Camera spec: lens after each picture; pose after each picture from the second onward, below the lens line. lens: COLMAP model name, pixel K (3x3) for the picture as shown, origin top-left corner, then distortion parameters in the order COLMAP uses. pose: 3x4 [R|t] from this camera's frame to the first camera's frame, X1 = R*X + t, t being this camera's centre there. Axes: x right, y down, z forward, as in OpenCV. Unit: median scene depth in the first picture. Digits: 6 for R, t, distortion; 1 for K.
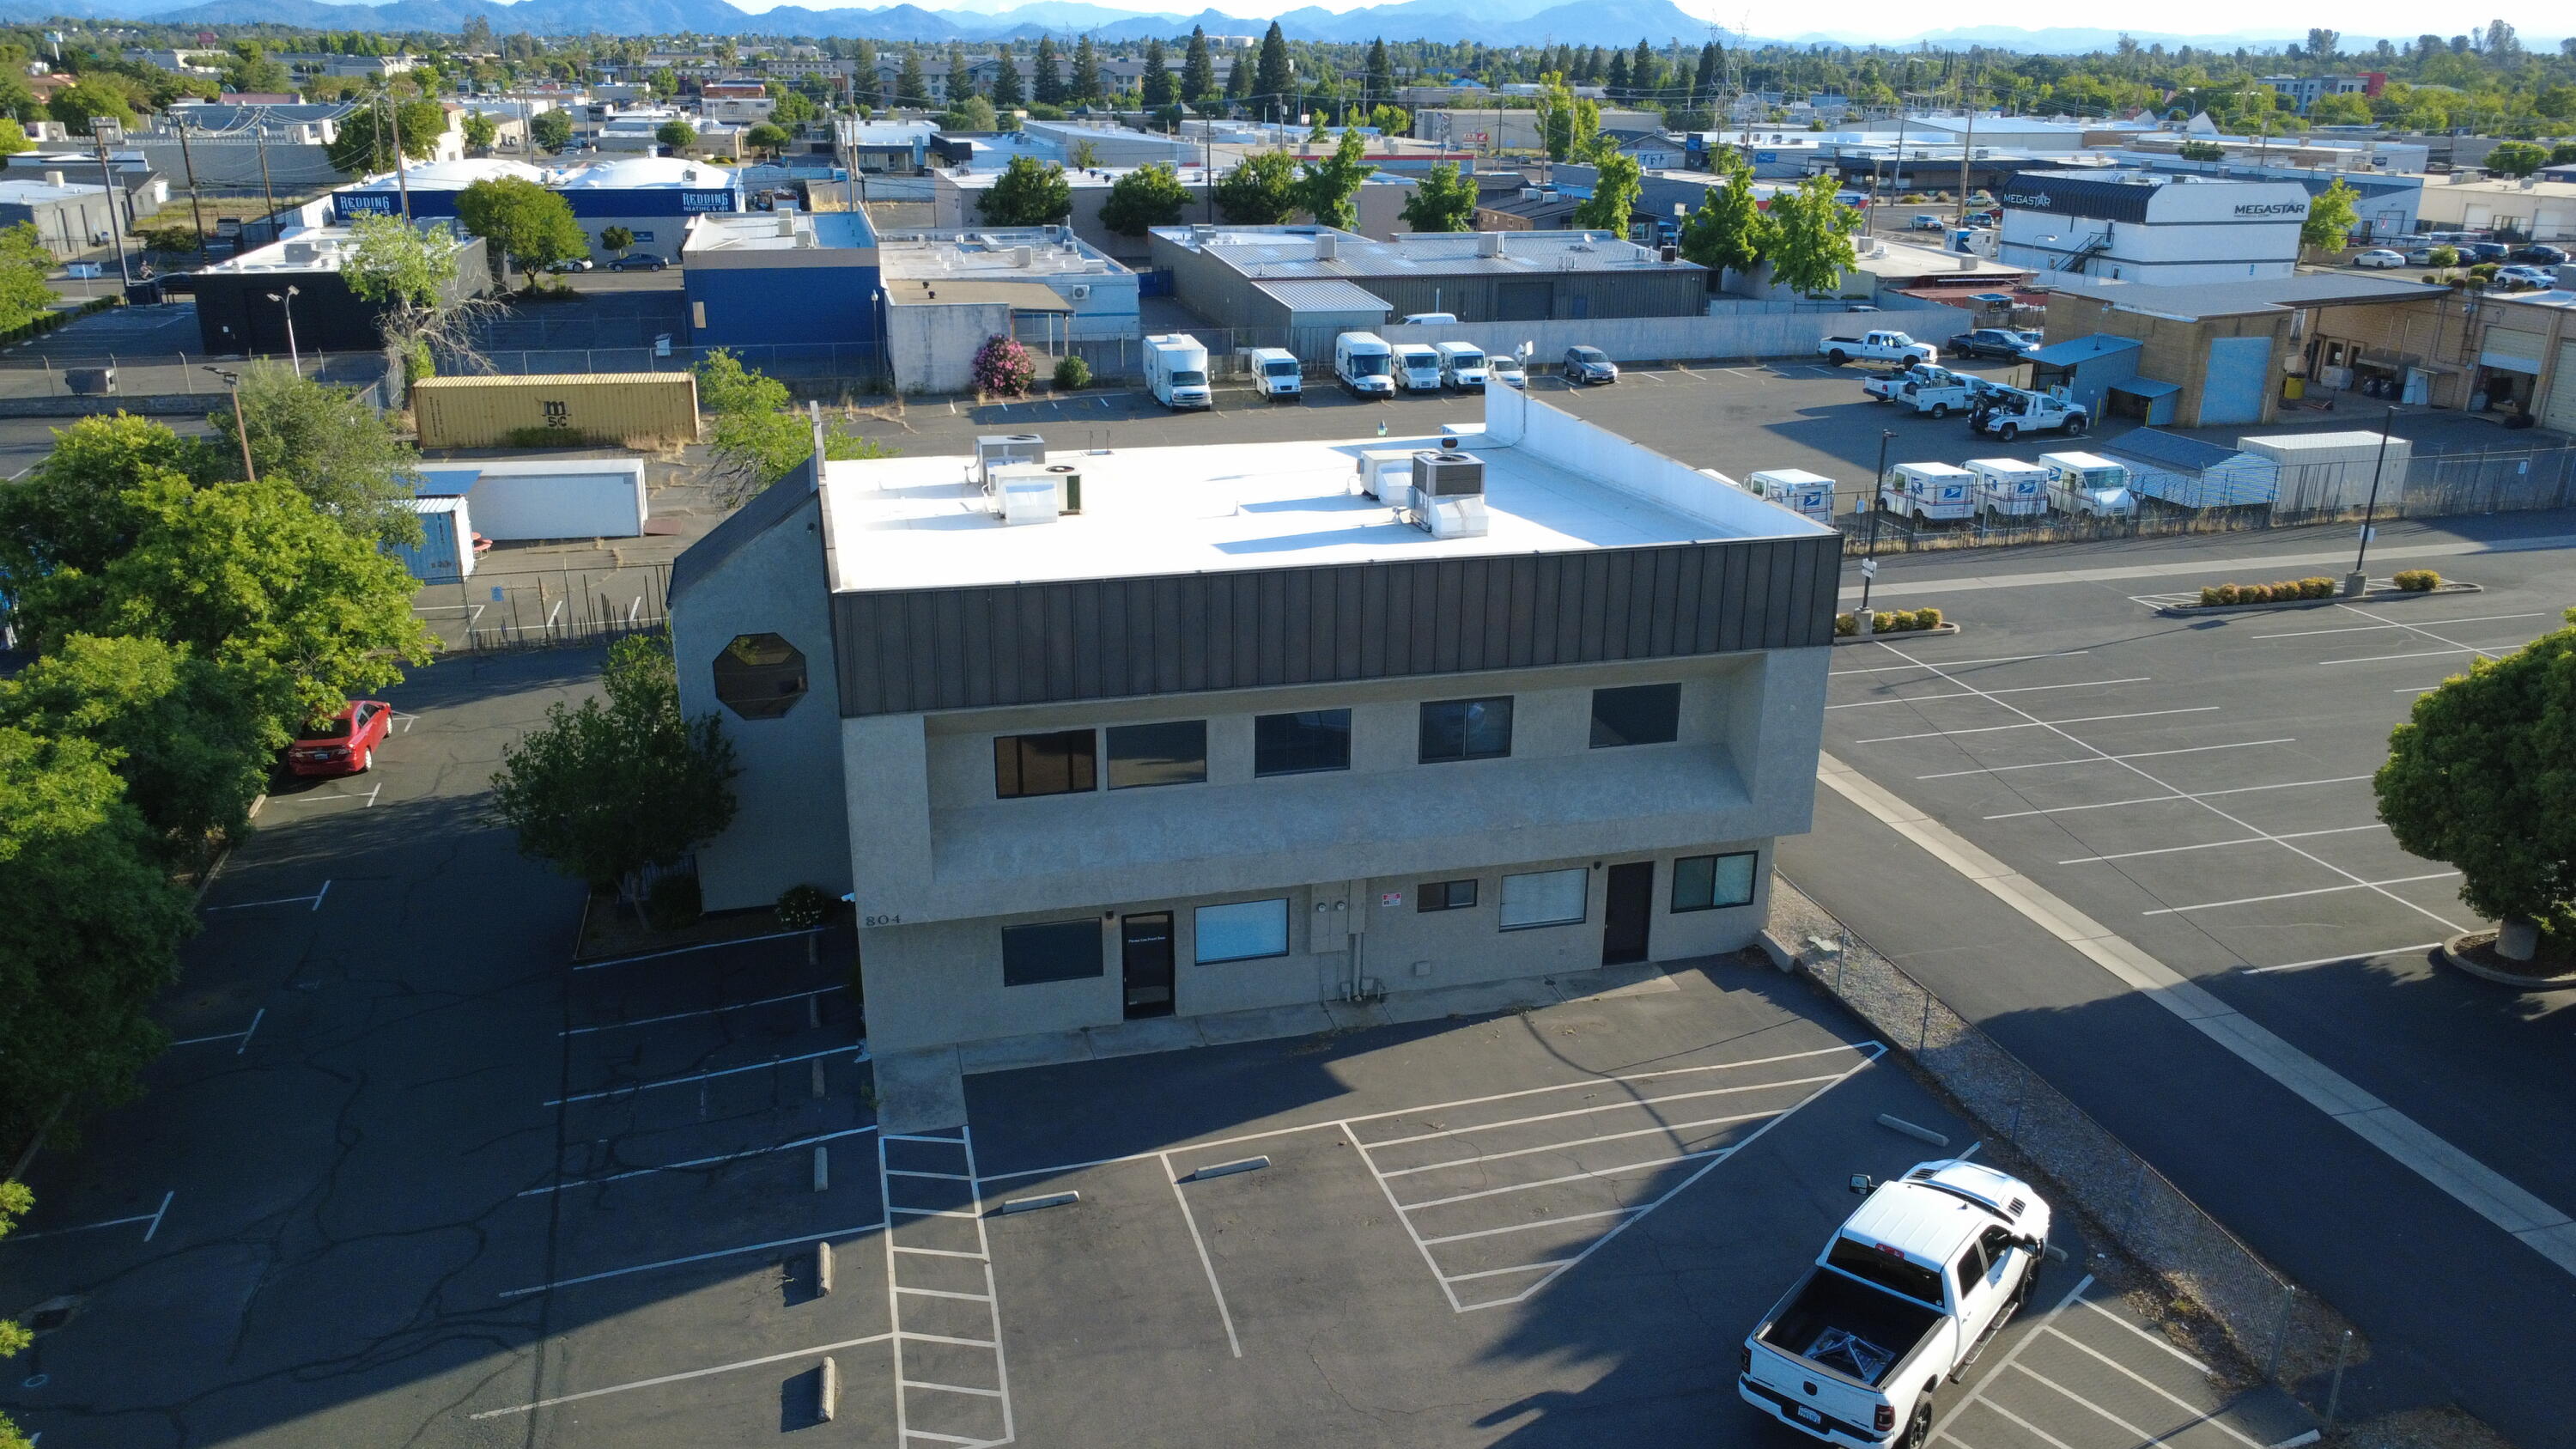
lens RADIAL K [[1865.8, 0, 1288.0], [0, 1865.8, 724.5], [0, 0, 1]] dist [-0.003354, 0.004677]
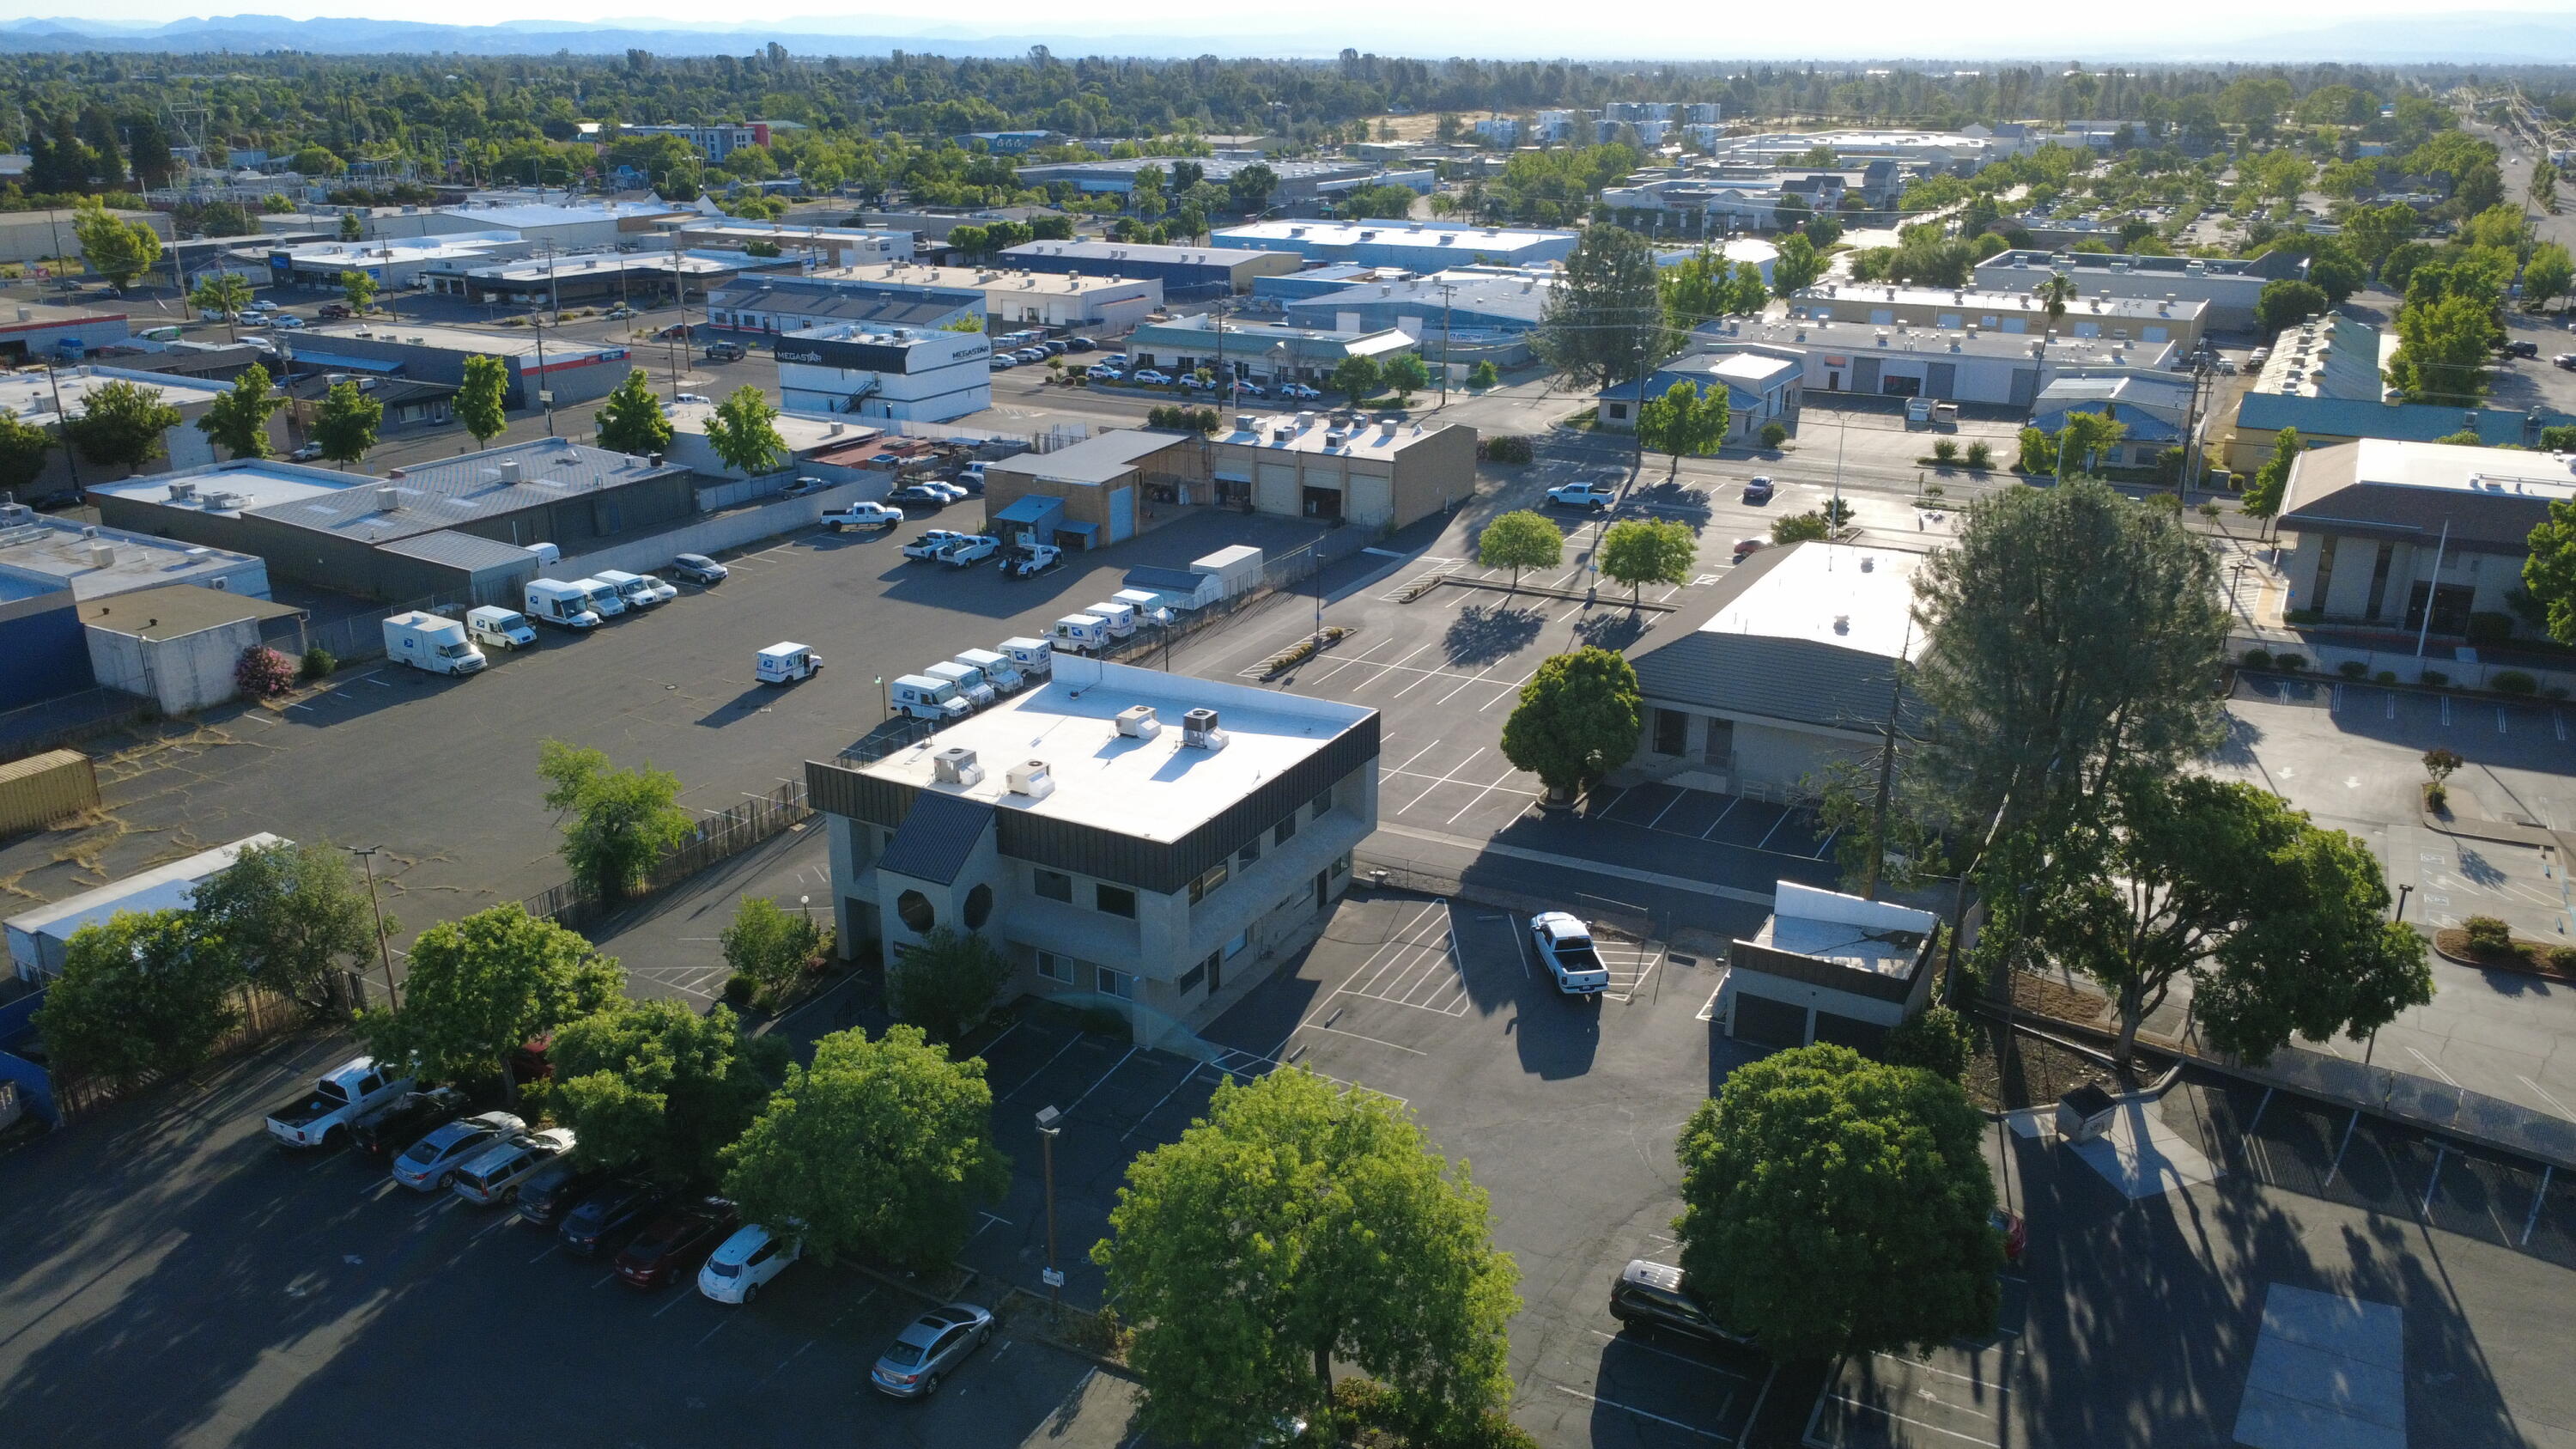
lens RADIAL K [[1865.8, 0, 1288.0], [0, 1865.8, 724.5], [0, 0, 1]] dist [-0.003354, 0.004677]
pose [[0.685943, -0.244622, 0.685304, -1.453955], [0.243209, 0.964709, 0.100921, -0.351672], [-0.685807, 0.097446, 0.721230, -0.696494]]
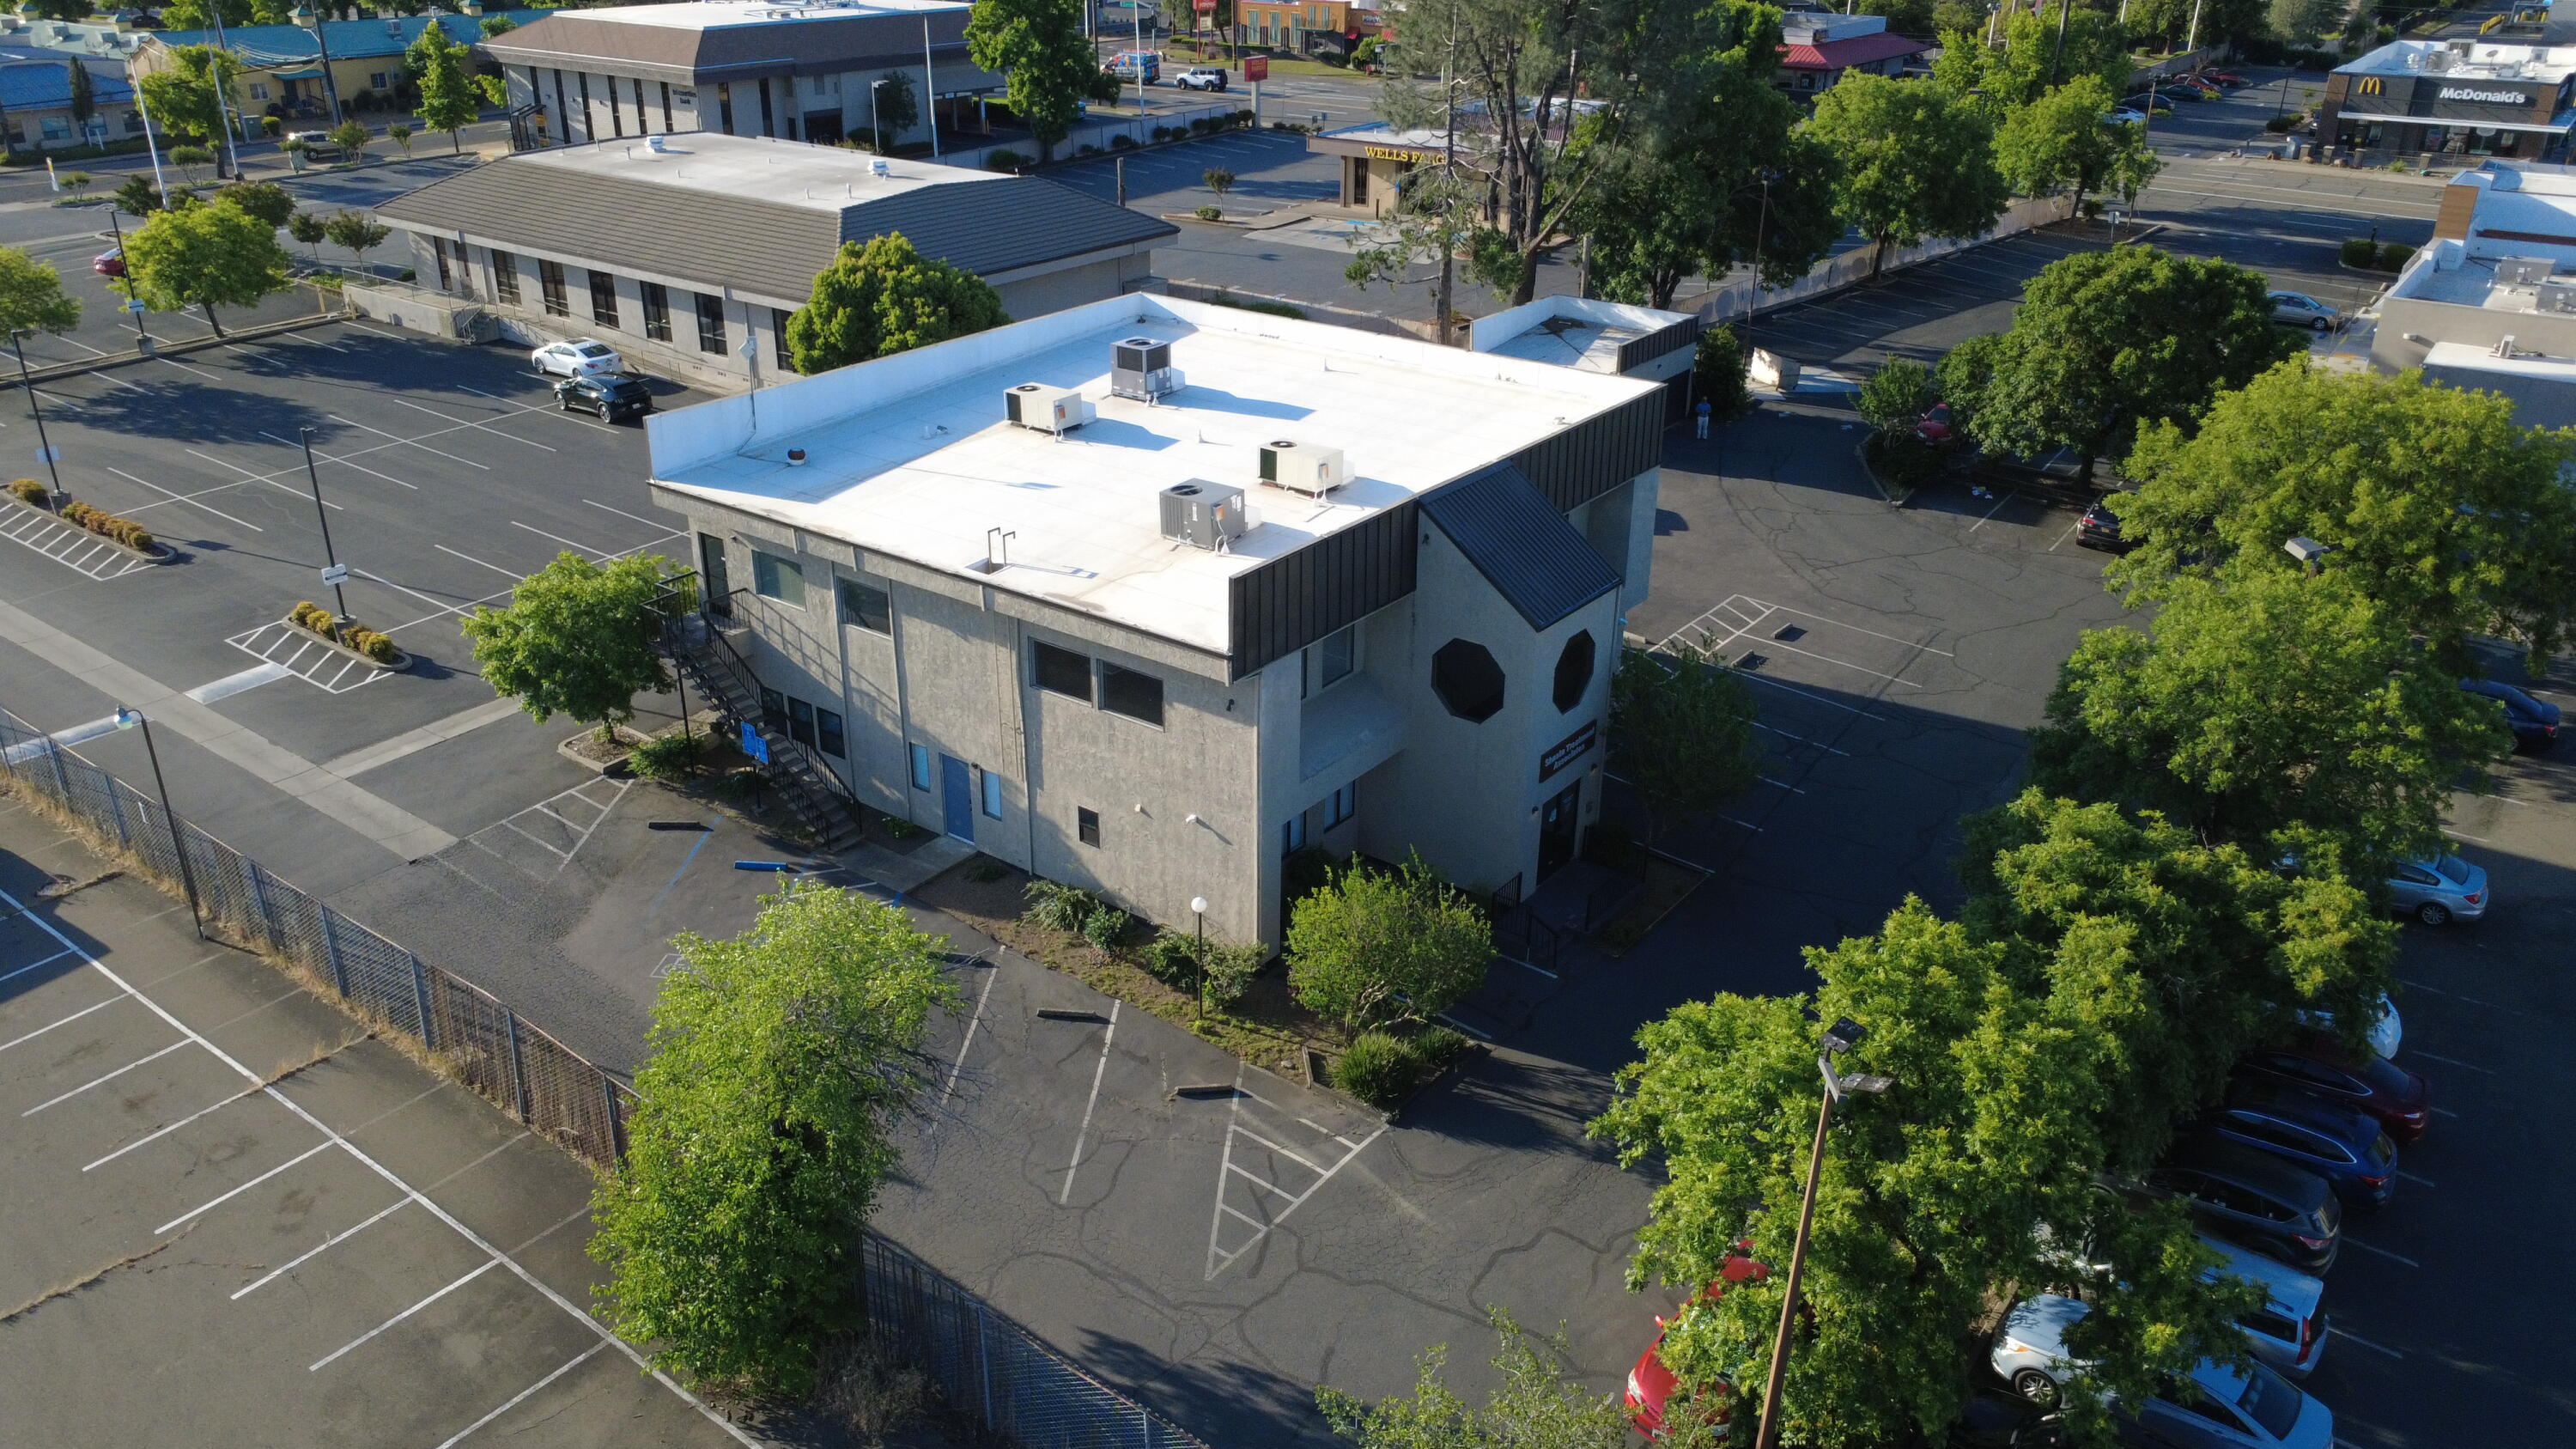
lens RADIAL K [[1865.8, 0, 1288.0], [0, 1865.8, 724.5], [0, 0, 1]] dist [-0.003354, 0.004677]
pose [[-0.621989, -0.343652, 0.703586, -1.082162], [0.249048, 0.765064, 0.593845, -0.751109], [-0.742364, 0.544592, -0.390276, 1.715077]]
